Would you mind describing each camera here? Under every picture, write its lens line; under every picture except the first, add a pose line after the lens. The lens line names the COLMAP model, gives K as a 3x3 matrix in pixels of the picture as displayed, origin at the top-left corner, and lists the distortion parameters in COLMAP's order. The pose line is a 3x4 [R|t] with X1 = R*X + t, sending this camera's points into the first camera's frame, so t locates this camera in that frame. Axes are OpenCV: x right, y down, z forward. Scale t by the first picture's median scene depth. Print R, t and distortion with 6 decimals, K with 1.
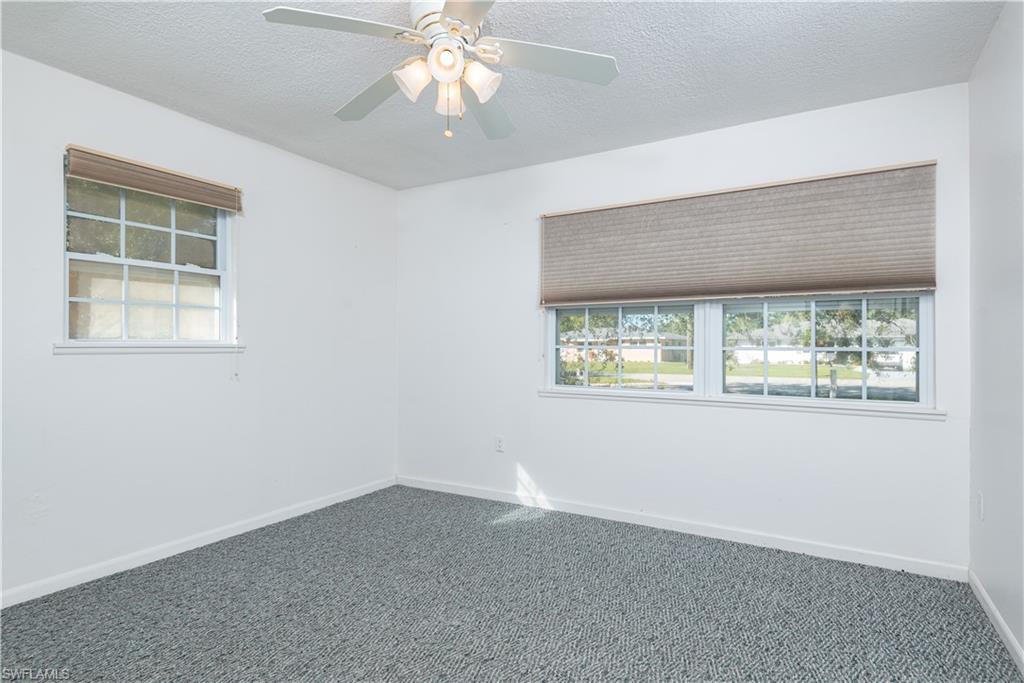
lens RADIAL K [[538.6, 0, 512.2], [0, 538.6, 340.7], [0, 0, 1]] dist [0.004280, 0.000670]
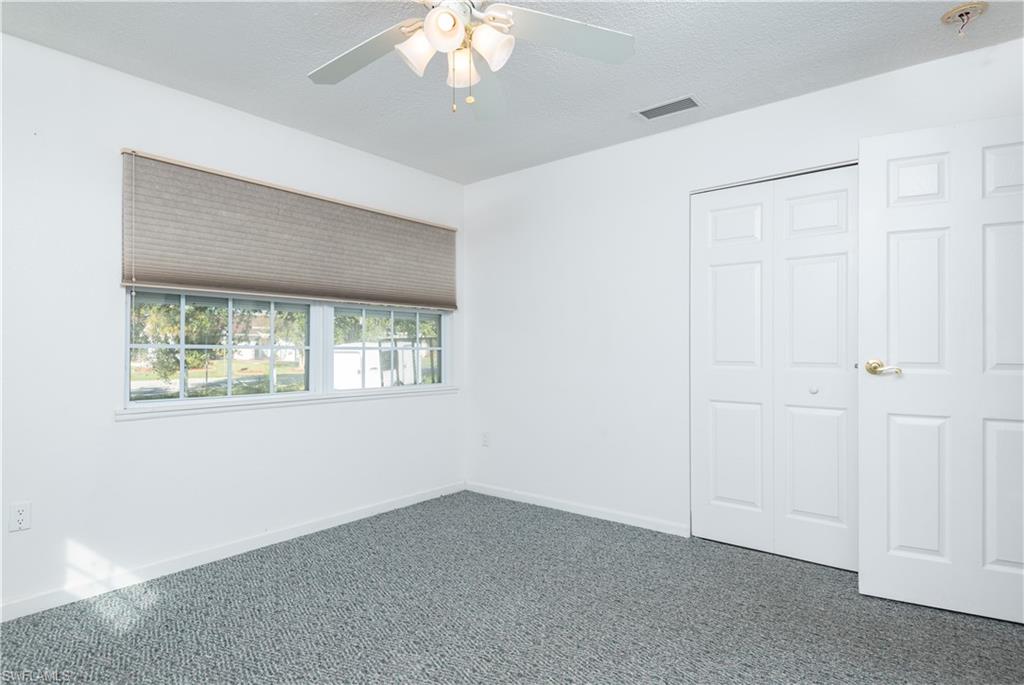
lens RADIAL K [[555.4, 0, 512.2], [0, 555.4, 348.8], [0, 0, 1]] dist [0.025193, -0.001084]
pose [[0.141279, -0.002940, 0.989965, -0.637473], [-0.014151, 0.999887, 0.004989, 0.004329], [-0.989869, -0.014714, 0.141222, 0.480584]]
